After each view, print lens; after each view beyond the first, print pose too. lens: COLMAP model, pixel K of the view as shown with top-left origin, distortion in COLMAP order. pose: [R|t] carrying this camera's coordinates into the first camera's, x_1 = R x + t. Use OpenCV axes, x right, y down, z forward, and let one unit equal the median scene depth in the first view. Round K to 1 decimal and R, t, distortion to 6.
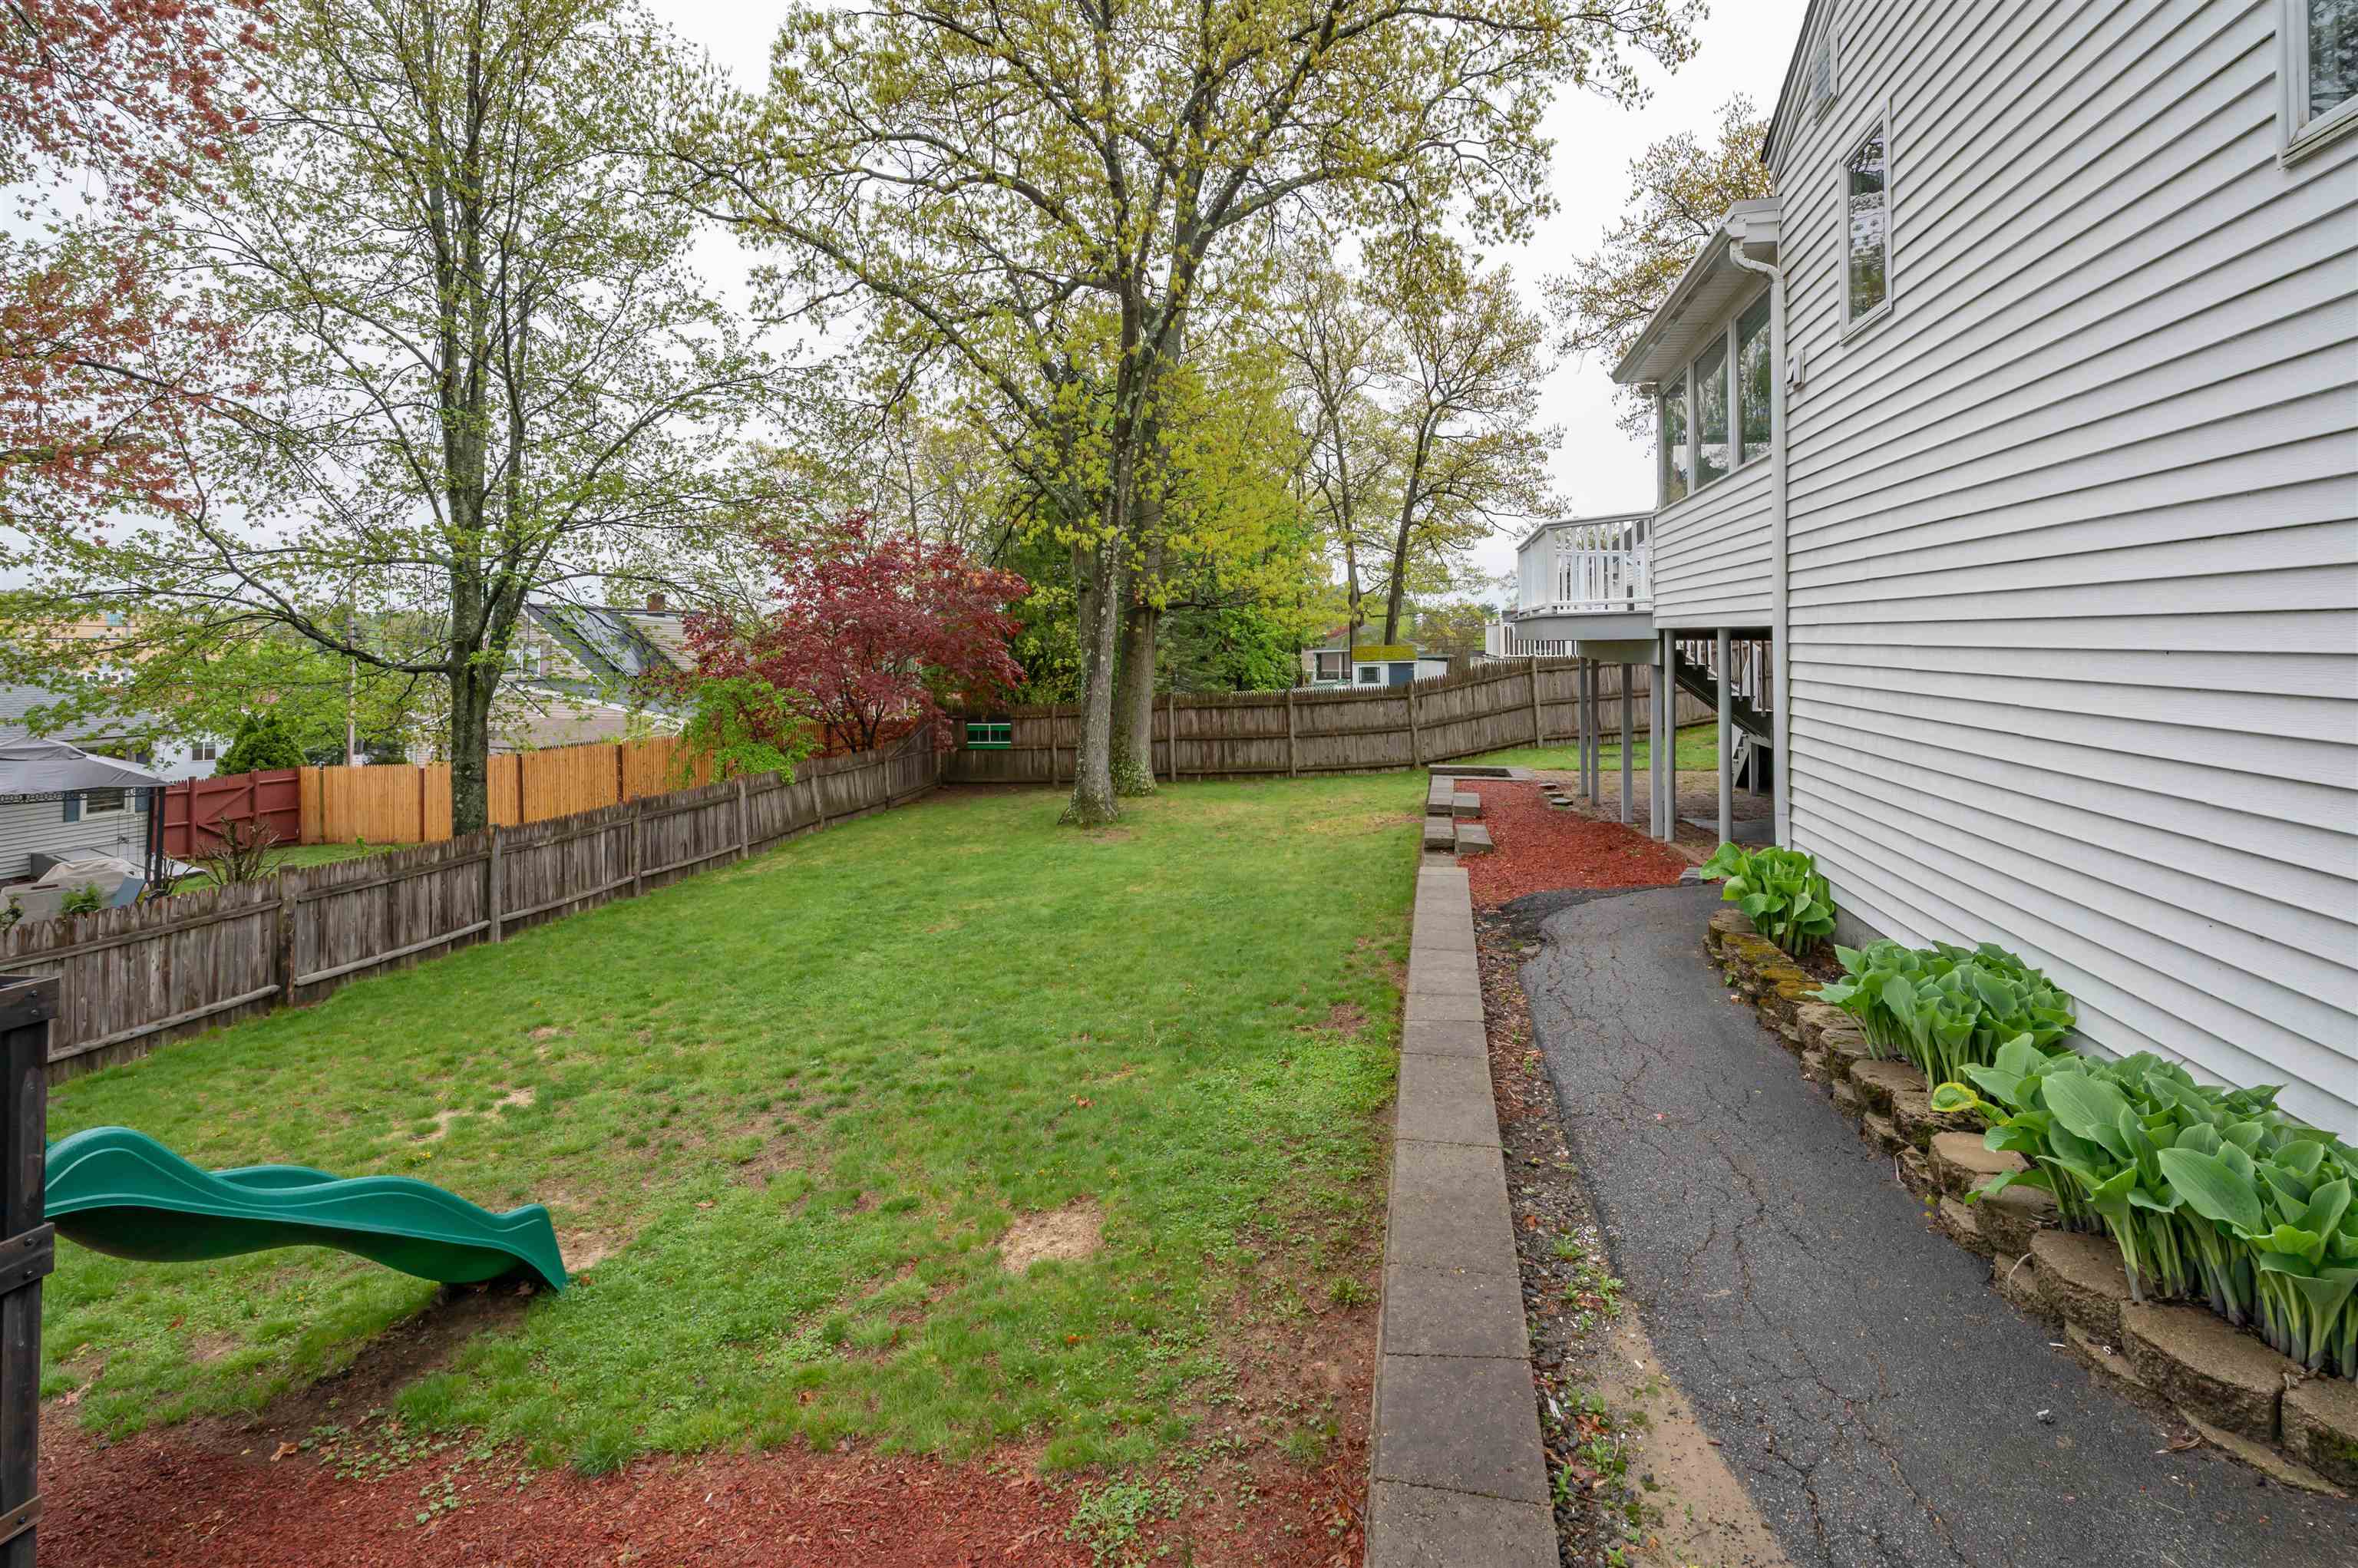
lens RADIAL K [[1222.0, 0, 1179.6], [0, 1222.0, 664.6], [0, 0, 1]] dist [0.003980, 0.001899]
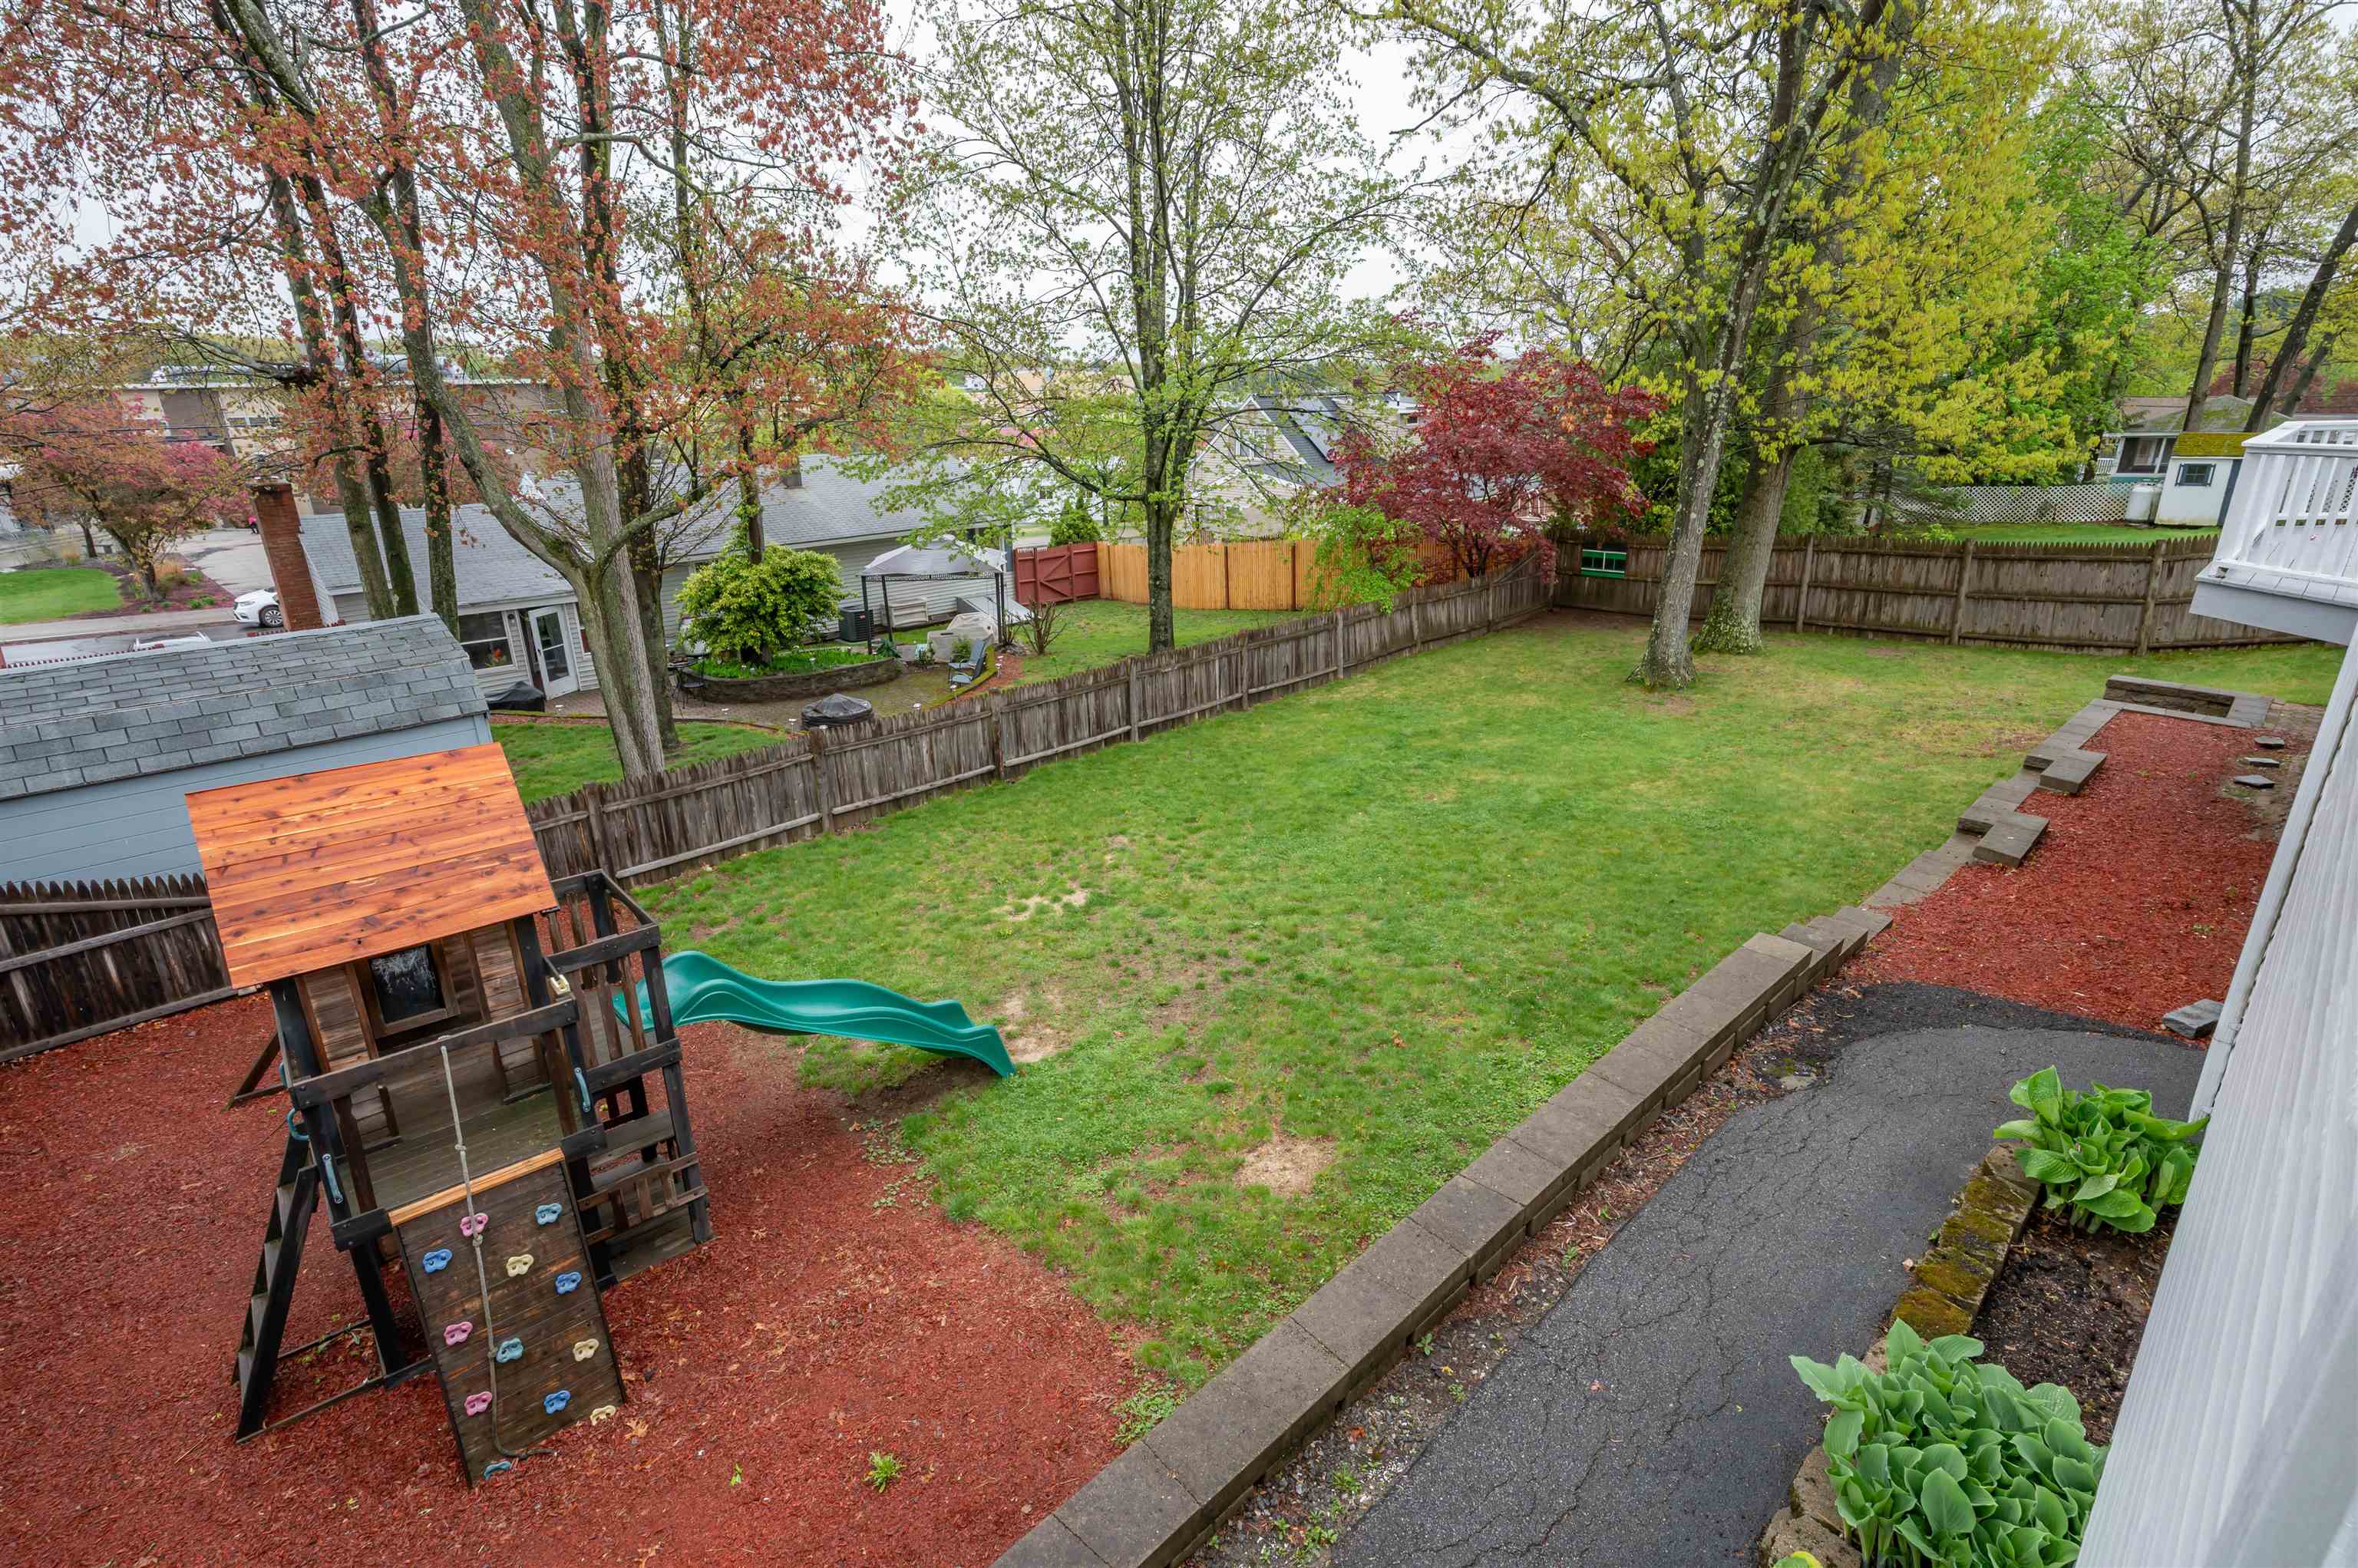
lens RADIAL K [[1136.8, 0, 1180.1], [0, 1136.8, 779.8], [0, 0, 1]] dist [0.001163, 0.000740]
pose [[0.788691, 0.192034, -0.584029, 0.185348], [0.033361, 0.935197, 0.352552, -0.144948], [0.613884, -0.297539, 0.731175, 0.076570]]
